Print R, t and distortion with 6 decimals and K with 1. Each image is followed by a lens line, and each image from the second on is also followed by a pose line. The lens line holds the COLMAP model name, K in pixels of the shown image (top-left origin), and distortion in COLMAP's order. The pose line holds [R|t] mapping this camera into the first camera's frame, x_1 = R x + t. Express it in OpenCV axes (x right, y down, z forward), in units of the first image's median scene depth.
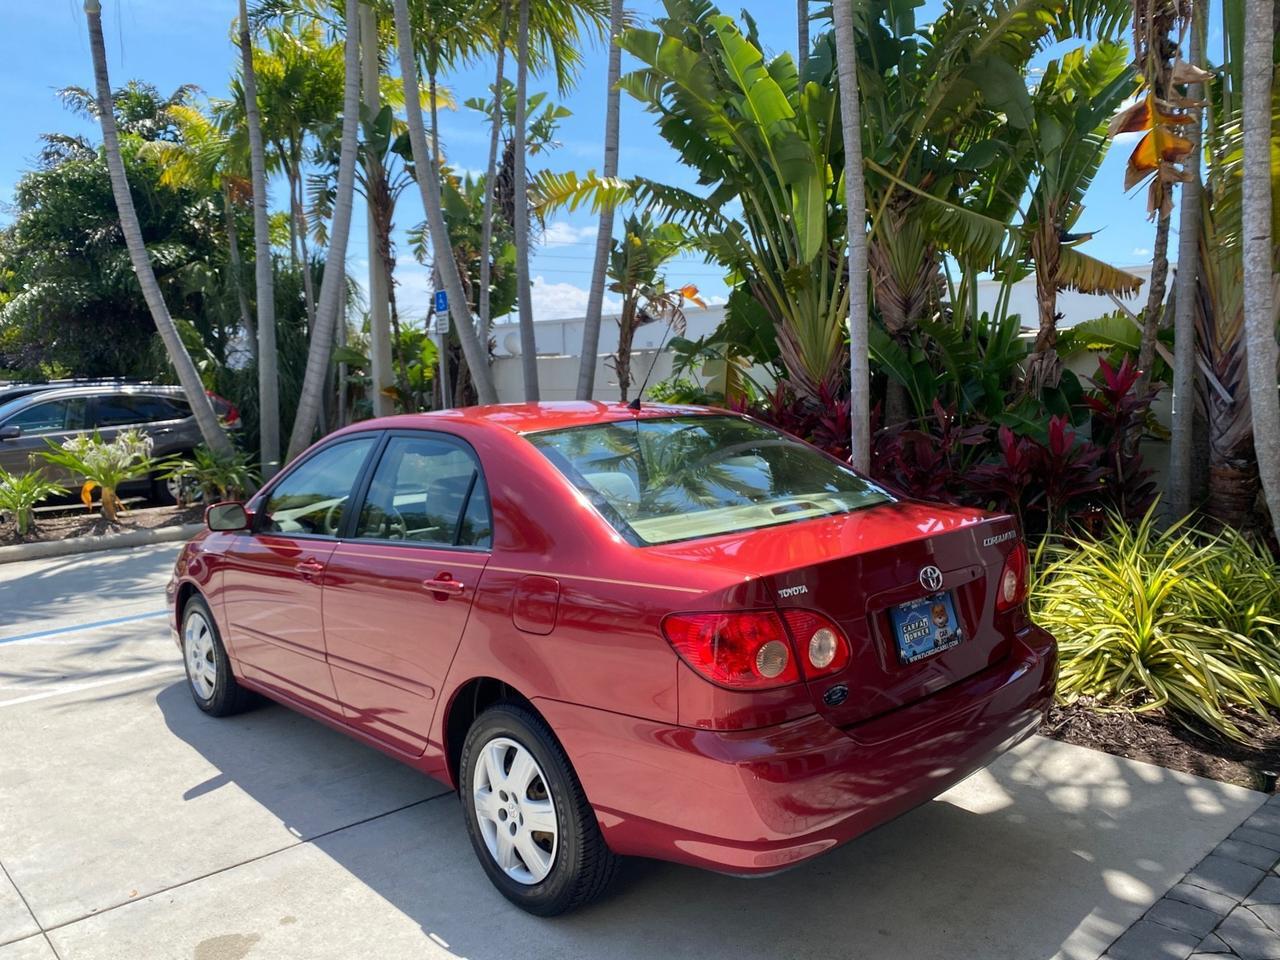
lens RADIAL K [[984.7, 0, 641.4], [0, 984.7, 487.0], [0, 0, 1]] dist [0.012679, -0.015386]
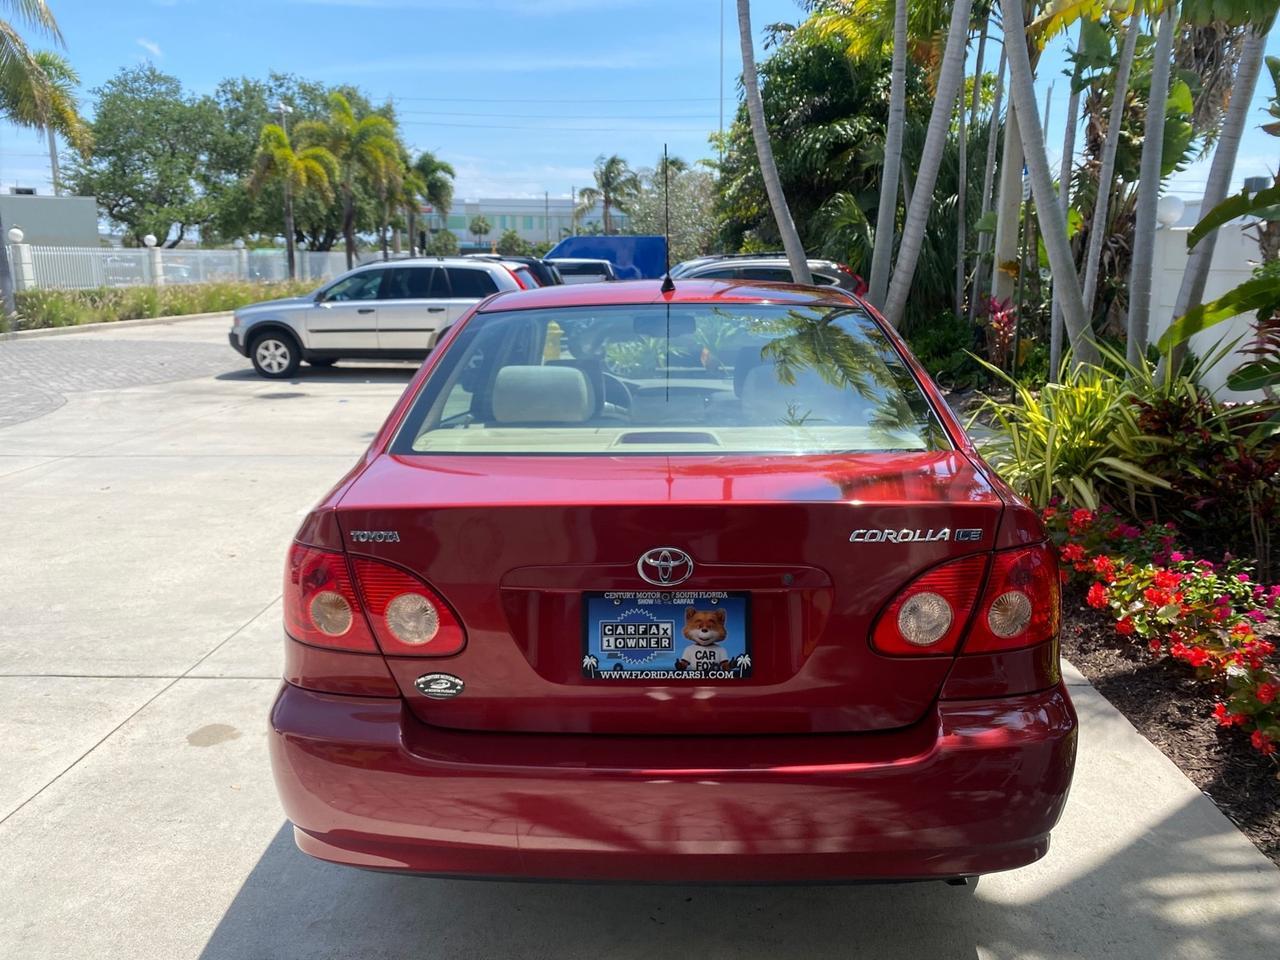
lens RADIAL K [[984.7, 0, 643.3], [0, 984.7, 482.8], [0, 0, 1]] dist [0.012679, -0.015386]
pose [[0.718816, 0.168440, -0.674486, 0.427065], [-0.087654, 0.984420, 0.152425, -0.035742], [0.689652, -0.050444, 0.722382, 0.312853]]
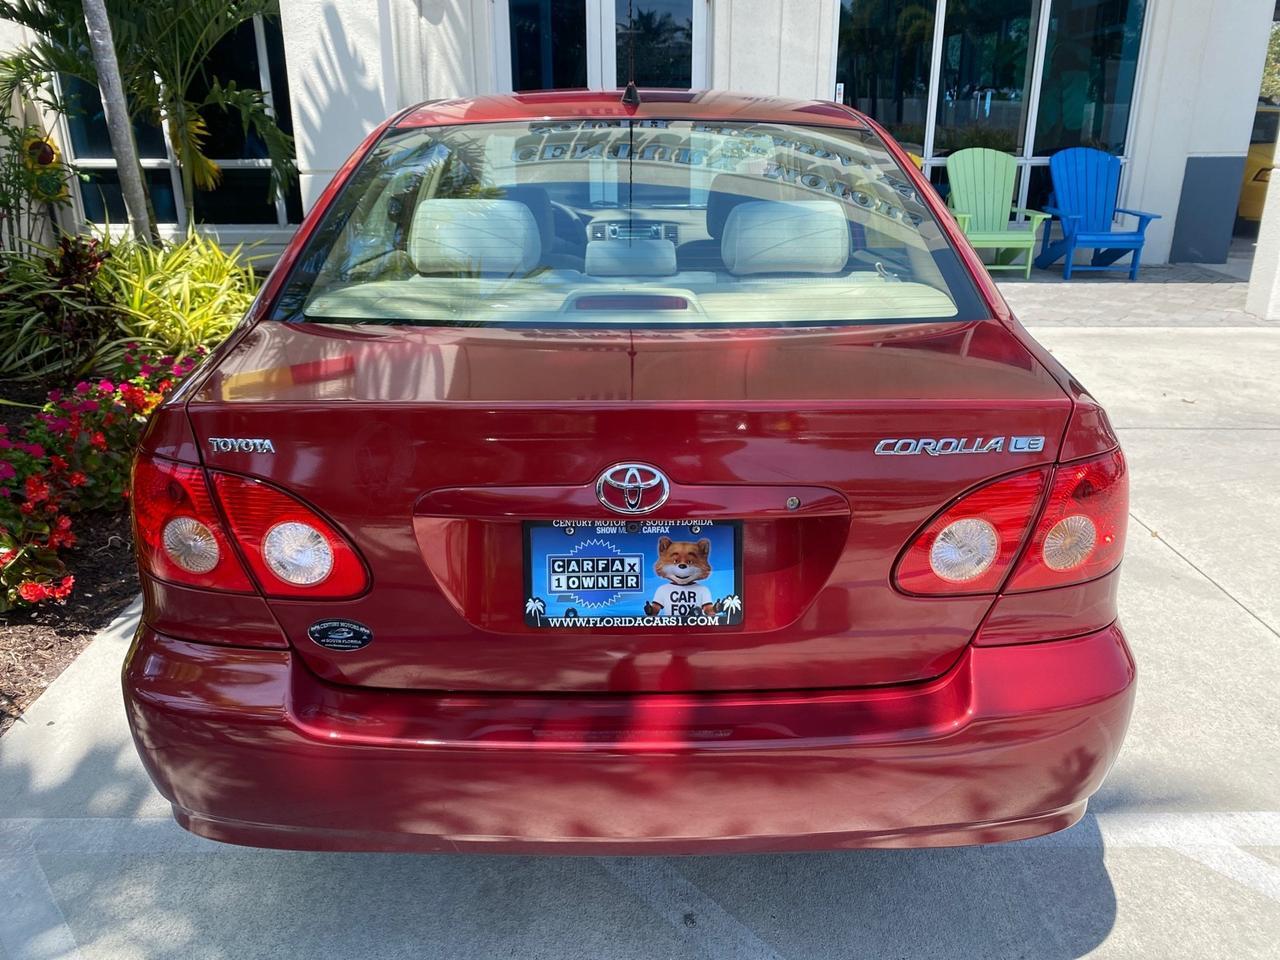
lens RADIAL K [[984.7, 0, 637.3], [0, 984.7, 469.5], [0, 0, 1]] dist [0.012679, -0.015386]
pose [[0.746669, 0.273602, -0.606323, 0.354765], [-0.098353, 0.946885, 0.306161, -0.040401], [0.657884, -0.168967, 0.733920, 0.383556]]
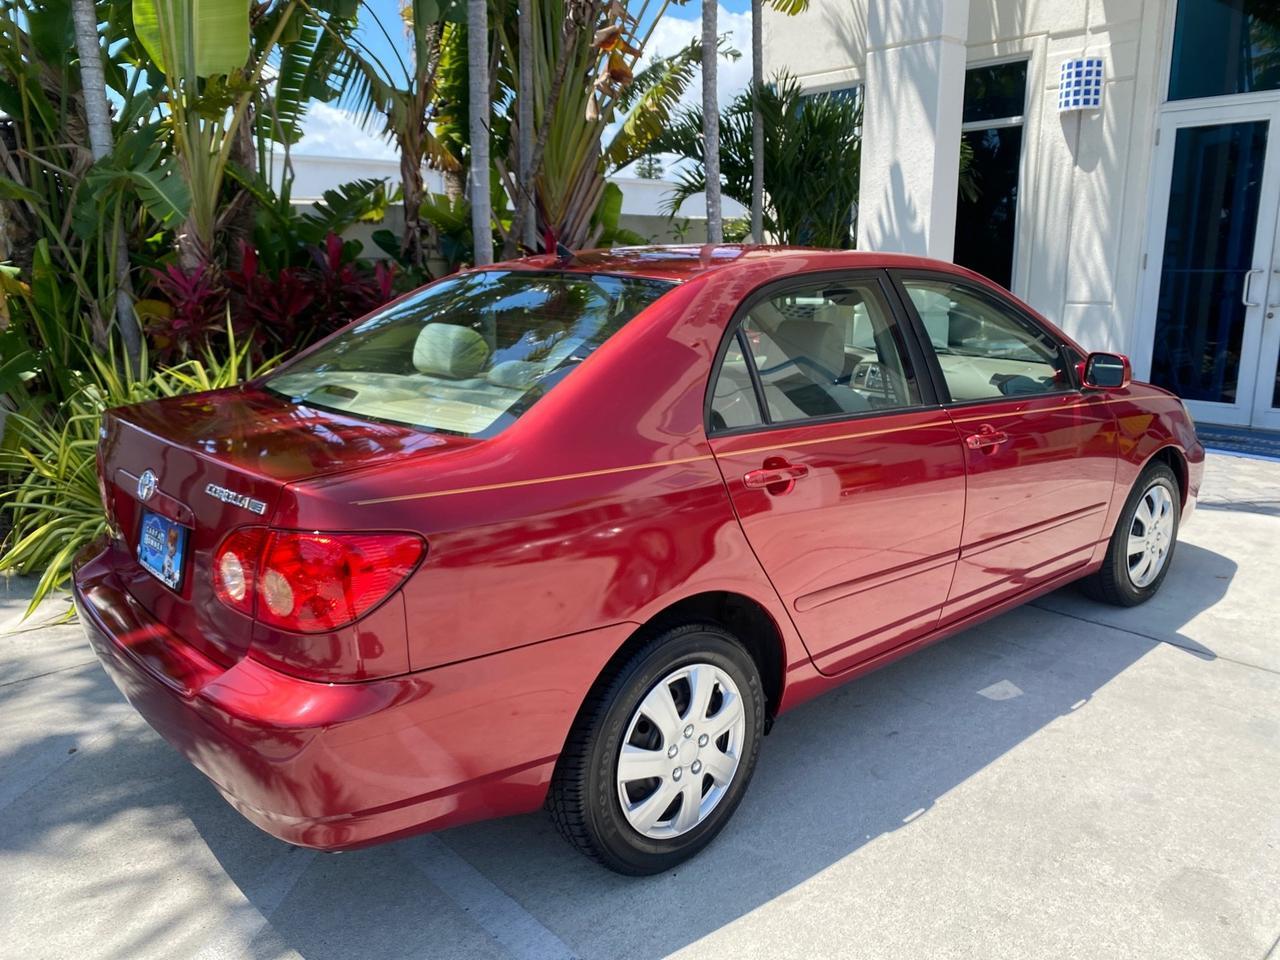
lens RADIAL K [[984.7, 0, 640.8], [0, 984.7, 473.1], [0, 0, 1]] dist [0.012679, -0.015386]
pose [[-0.012798, 0.263860, -0.964476, 0.650540], [-0.082675, 0.960973, 0.263999, -0.105074], [0.996494, 0.083117, 0.009516, 0.835844]]
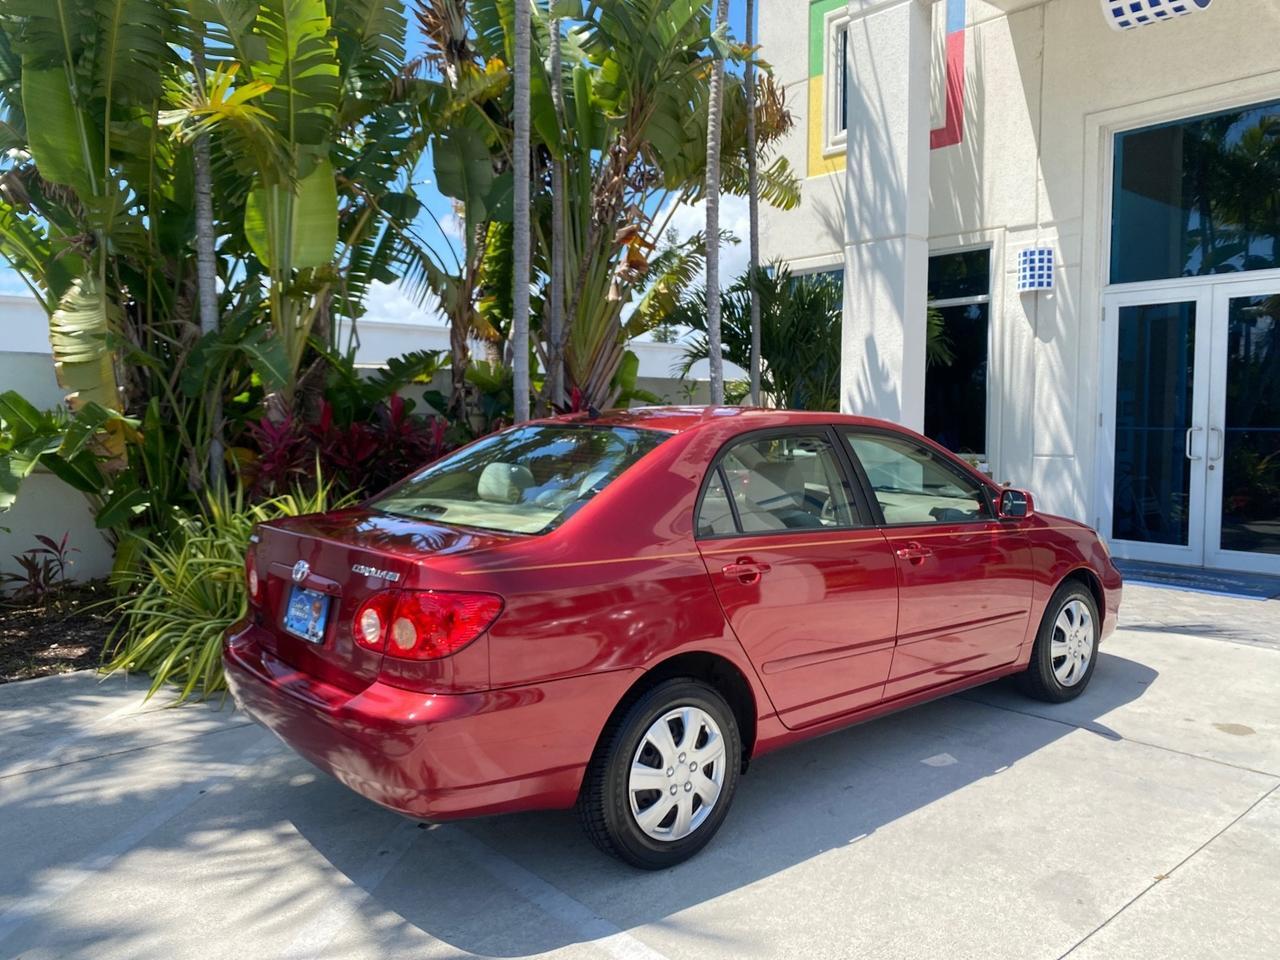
lens RADIAL K [[984.7, 0, 640.3], [0, 984.7, 475.0], [0, 0, 1]] dist [0.012679, -0.015386]
pose [[-0.029832, 0.114075, -0.993024, 0.861485], [-0.086698, 0.989427, 0.116267, -0.118498], [0.995788, 0.089561, -0.019626, 0.843126]]
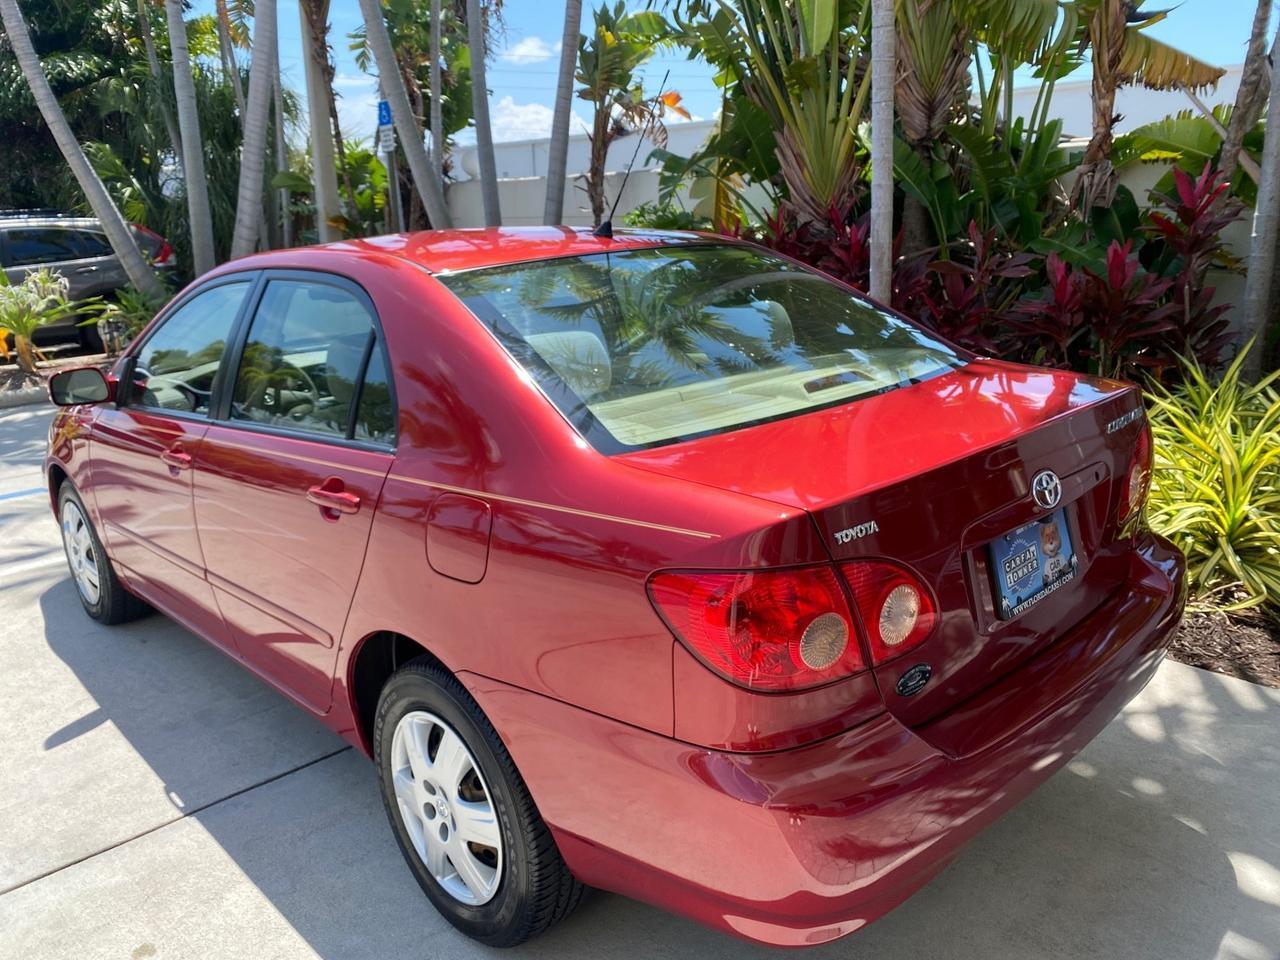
lens RADIAL K [[984.7, 0, 636.9], [0, 984.7, 478.8], [0, 0, 1]] dist [0.012679, -0.015386]
pose [[0.999787, -0.014482, 0.014685, 0.003164], [0.011969, 0.987249, 0.158733, -0.014647], [-0.016797, -0.158523, 0.987212, 0.205154]]
